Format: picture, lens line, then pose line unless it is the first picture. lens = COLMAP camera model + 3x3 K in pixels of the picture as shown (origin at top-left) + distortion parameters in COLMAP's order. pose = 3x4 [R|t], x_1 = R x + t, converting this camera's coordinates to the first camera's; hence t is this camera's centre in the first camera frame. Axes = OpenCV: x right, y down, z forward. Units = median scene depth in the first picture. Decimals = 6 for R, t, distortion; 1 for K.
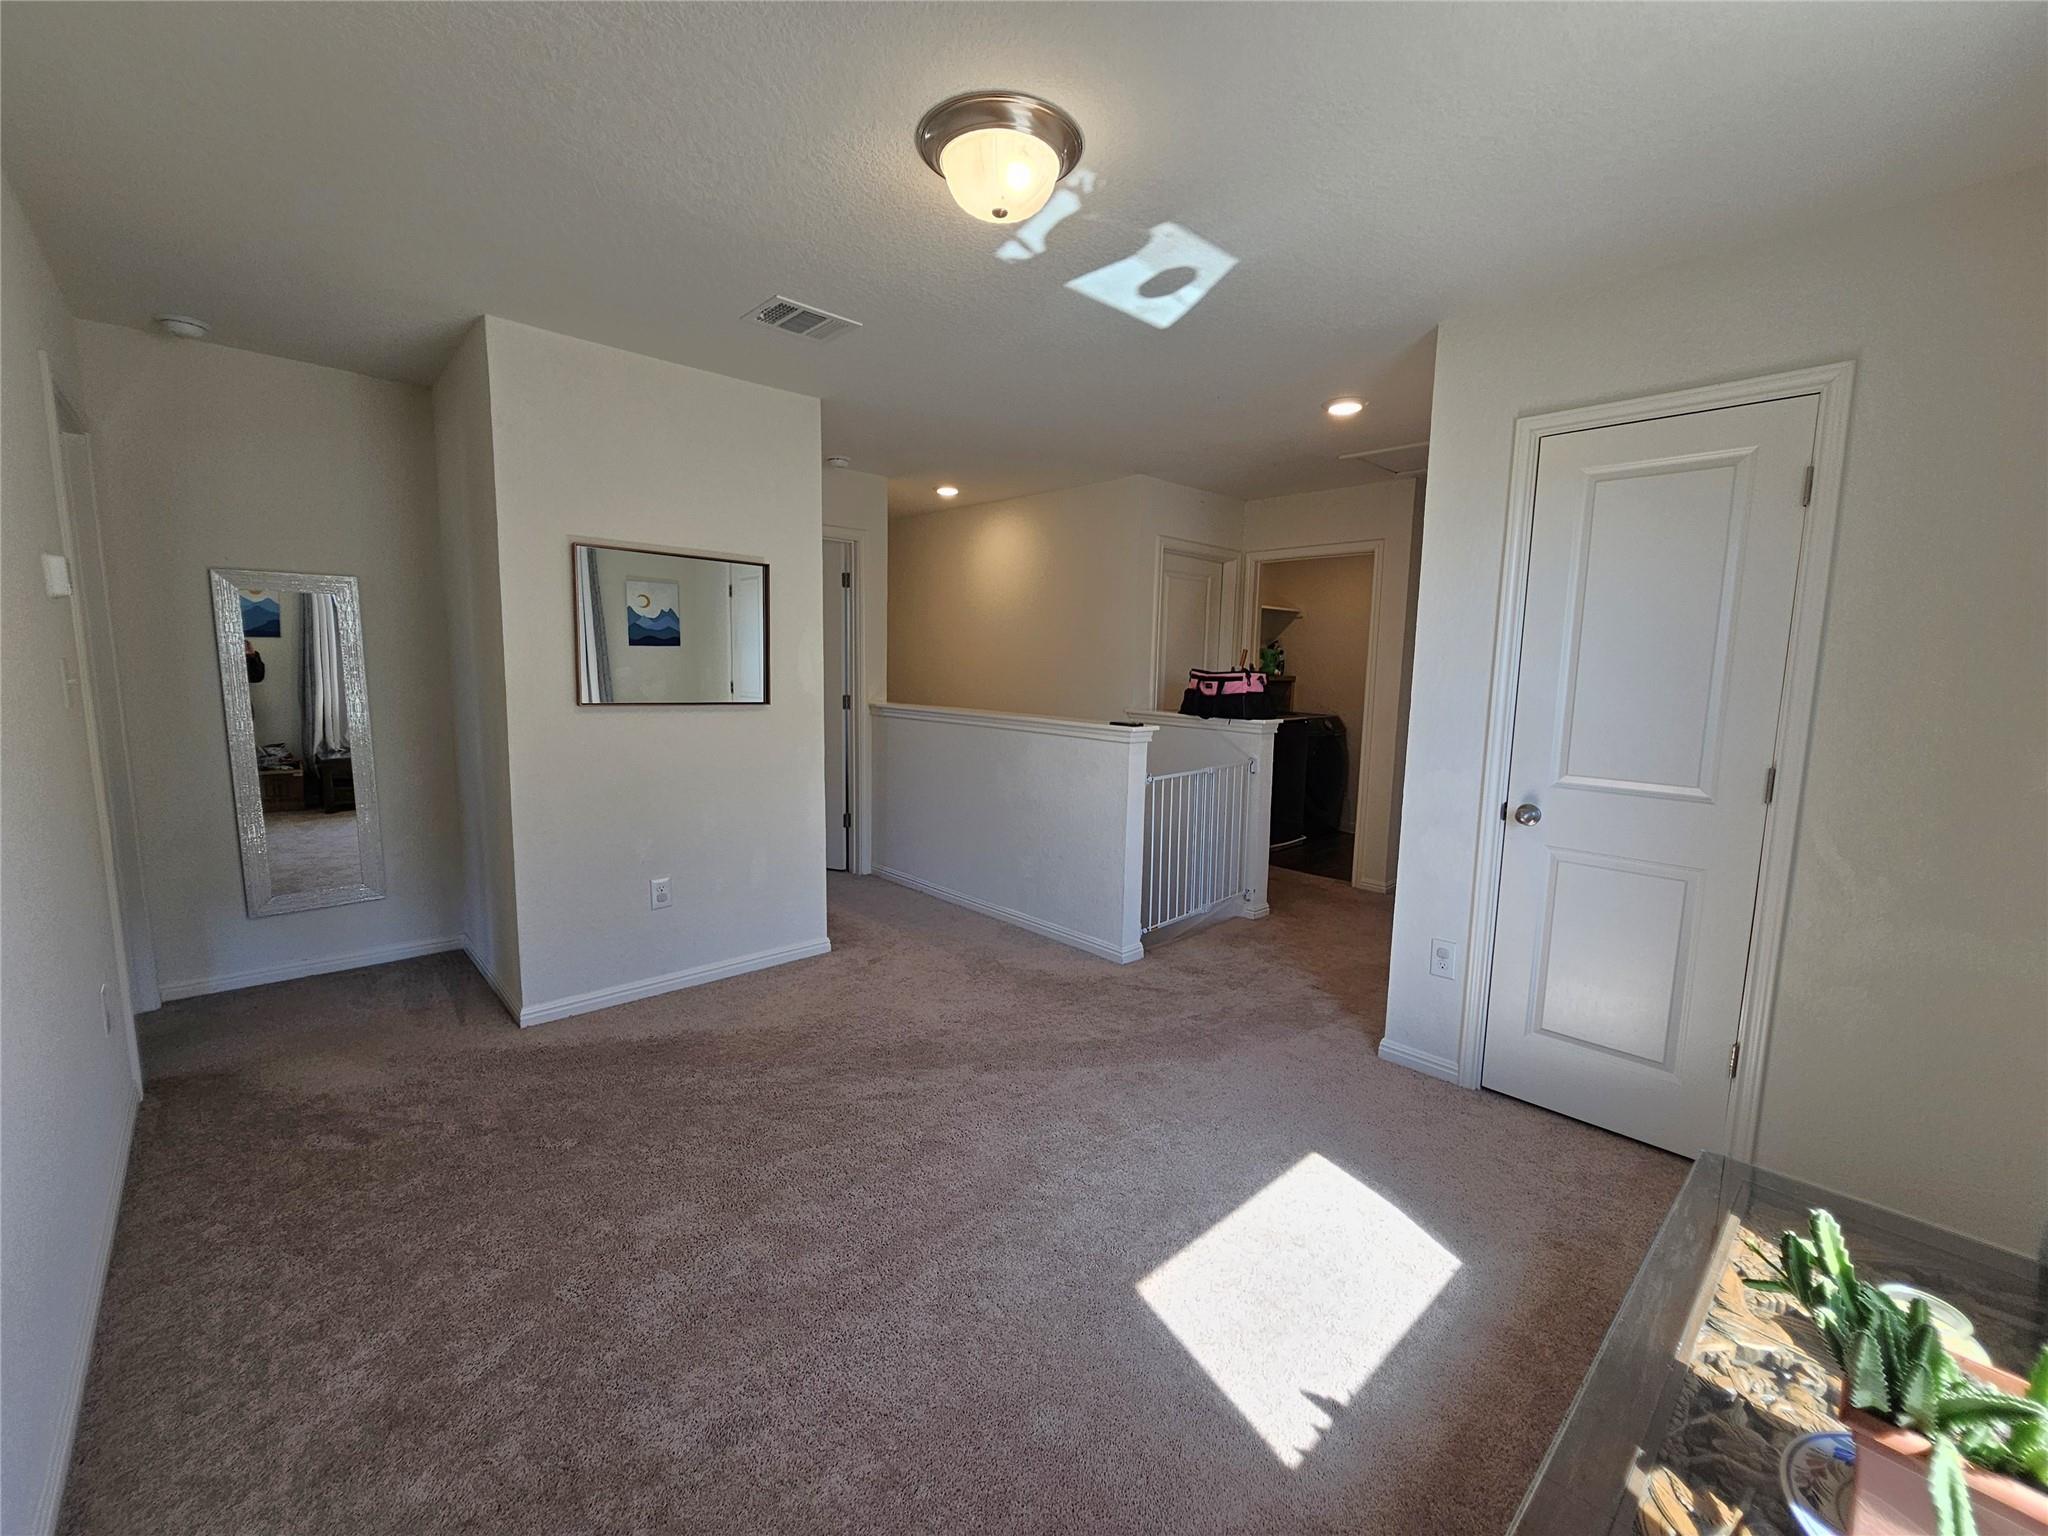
lens RADIAL K [[837.4, 0, 1020.9], [0, 837.4, 767.9], [0, 0, 1]] dist [-0.009203, 0.001672]
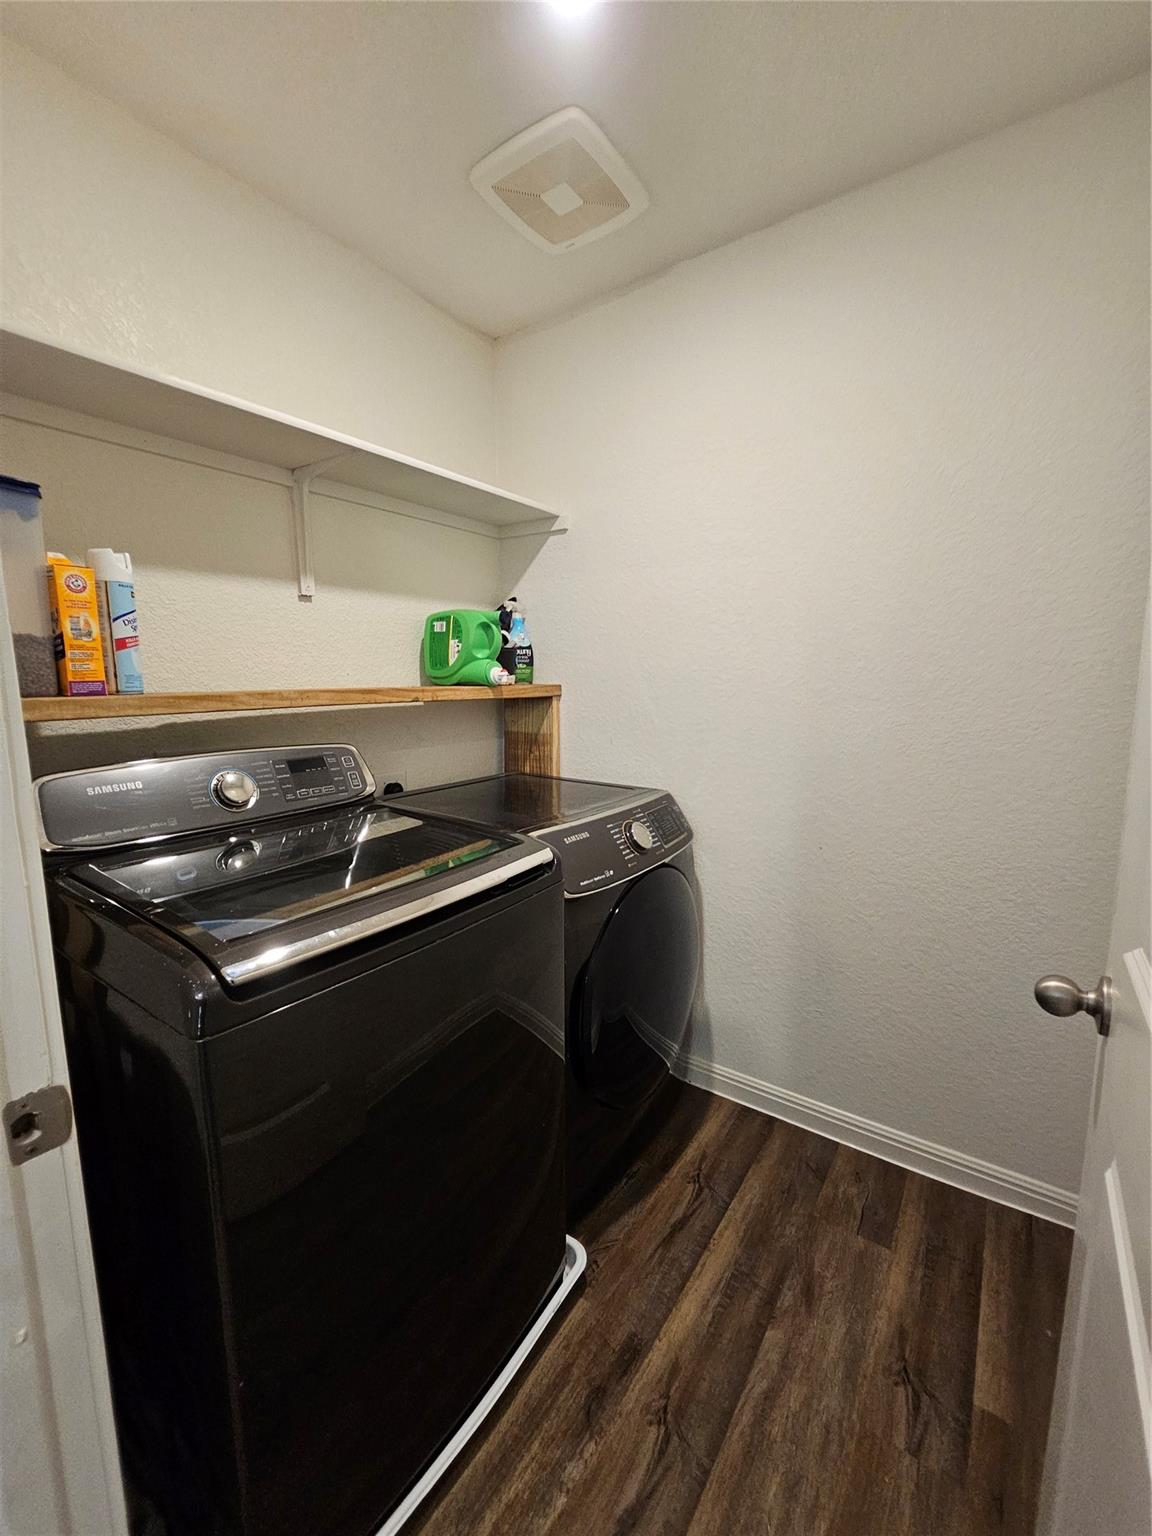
lens RADIAL K [[628.1, 0, 578.7], [0, 628.1, 766.1], [0, 0, 1]] dist [-0.009203, 0.001672]
pose [[0.979331, -0.043250, 0.197588, 0.280679], [0.038680, 0.998889, 0.026933, -0.082739], [-0.198533, -0.018734, 0.979915, 0.726139]]
